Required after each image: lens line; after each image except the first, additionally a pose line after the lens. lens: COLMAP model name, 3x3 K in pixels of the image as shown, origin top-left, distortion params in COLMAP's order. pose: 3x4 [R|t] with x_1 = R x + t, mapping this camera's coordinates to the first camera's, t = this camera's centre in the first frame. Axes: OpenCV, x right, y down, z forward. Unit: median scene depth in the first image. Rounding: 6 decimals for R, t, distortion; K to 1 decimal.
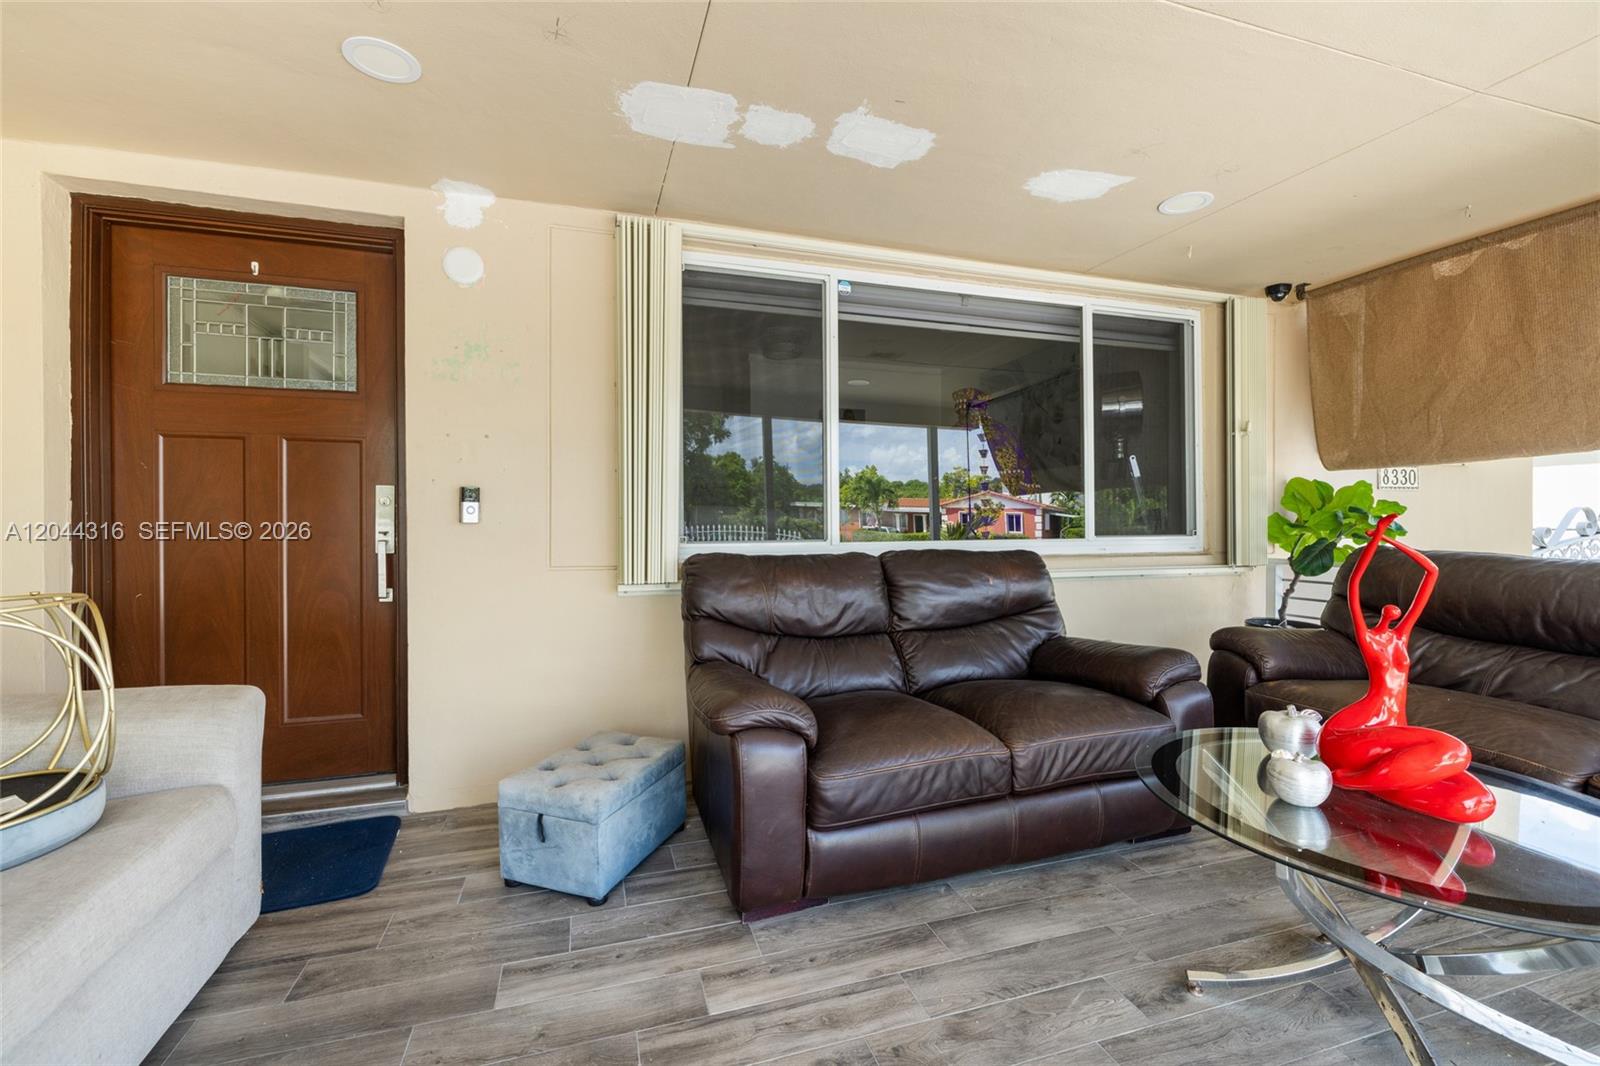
lens RADIAL K [[665.5, 0, 789.5], [0, 665.5, 524.9], [0, 0, 1]] dist [-0.001163, -0.000303]
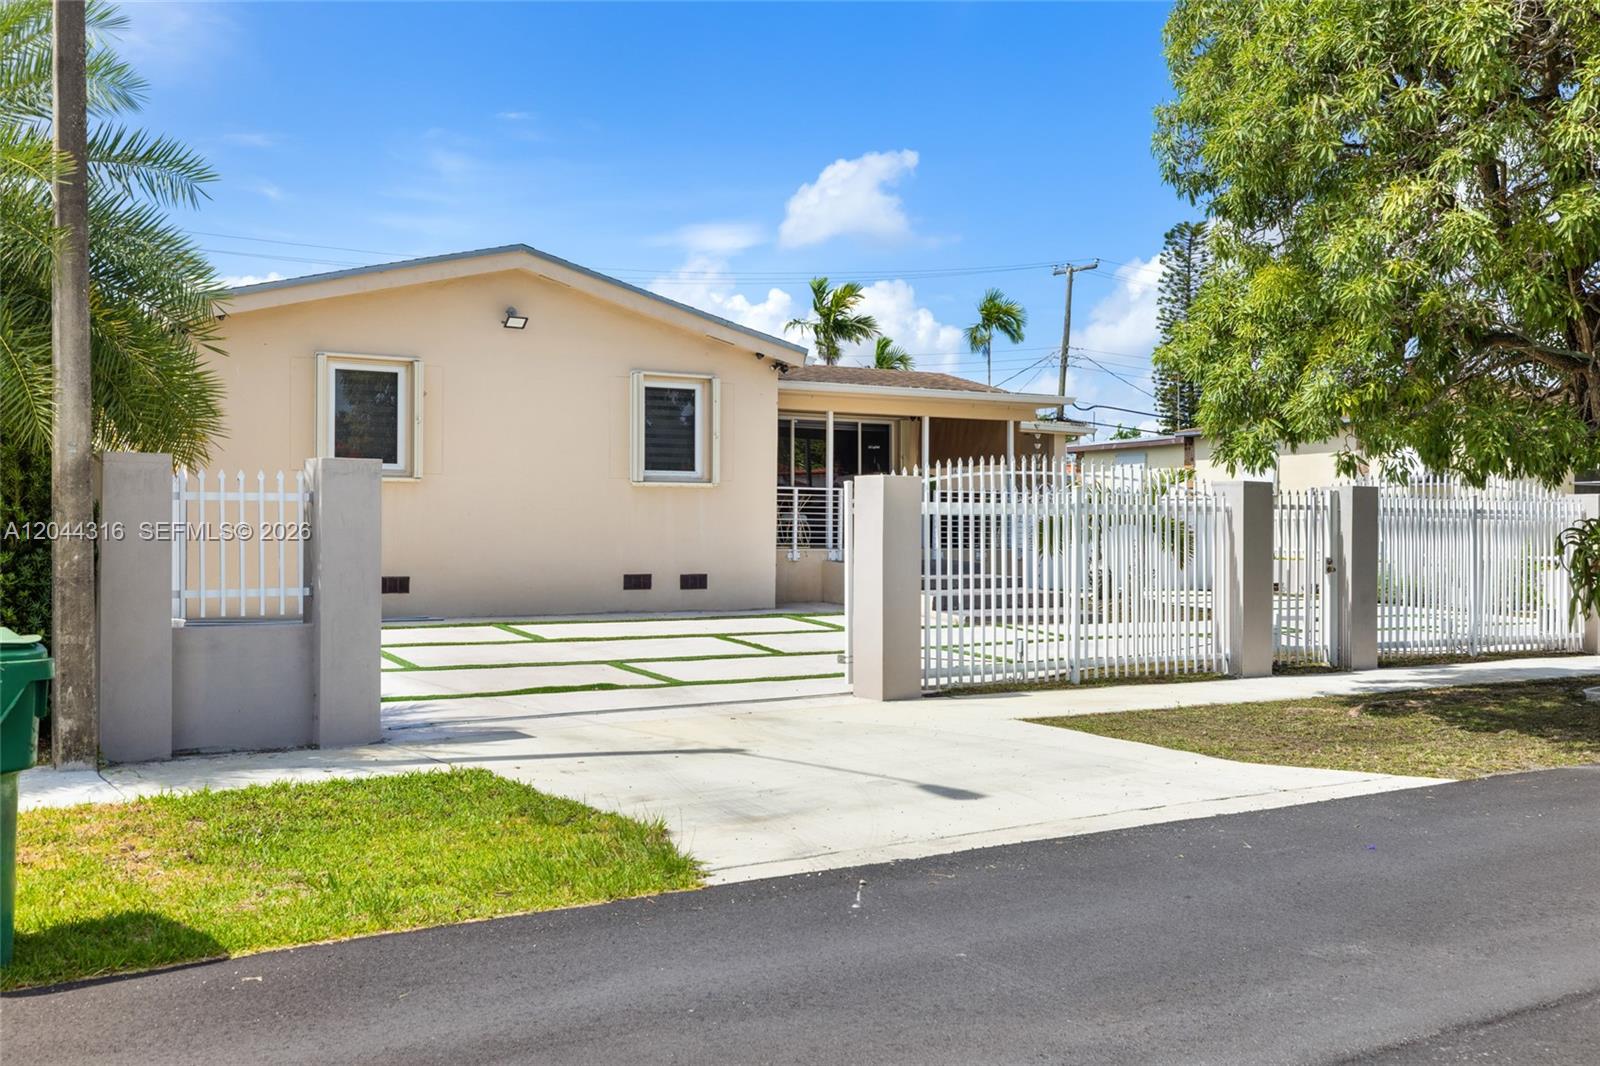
lens RADIAL K [[1618.7, 0, 800.0], [0, 1618.7, 533.0], [0, 0, 1]] dist [0.004521, -0.001359]
pose [[0.971252, 0.007254, 0.237941, -1.966065], [-0.007335, 0.999973, -0.000544, 0.275172], [-0.237939, -0.001217, 0.971279, -7.514669]]
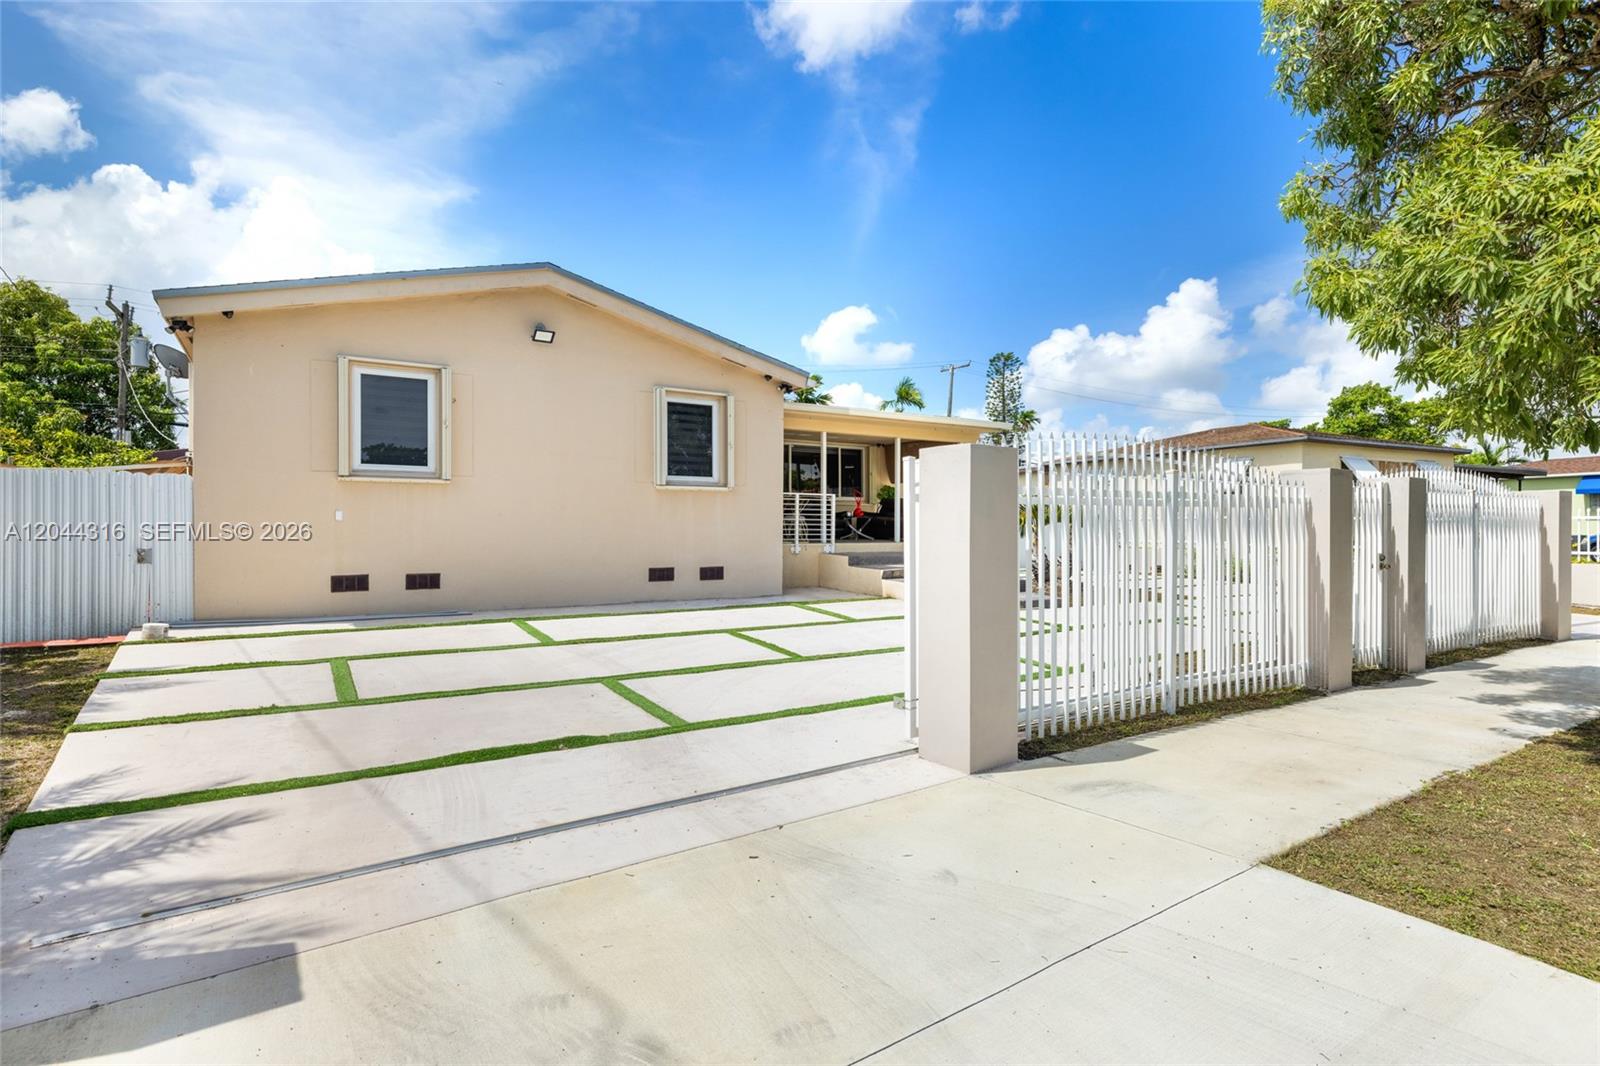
lens RADIAL K [[828.1, 0, 800.0], [0, 828.1, 533.0], [0, 0, 1]] dist [-0.000946, -0.000075]
pose [[0.964553, 0.002439, 0.263877, -1.418728], [-0.002952, 0.999994, 0.001546, 0.277622], [-0.263872, -0.002271, 0.964555, -4.740483]]
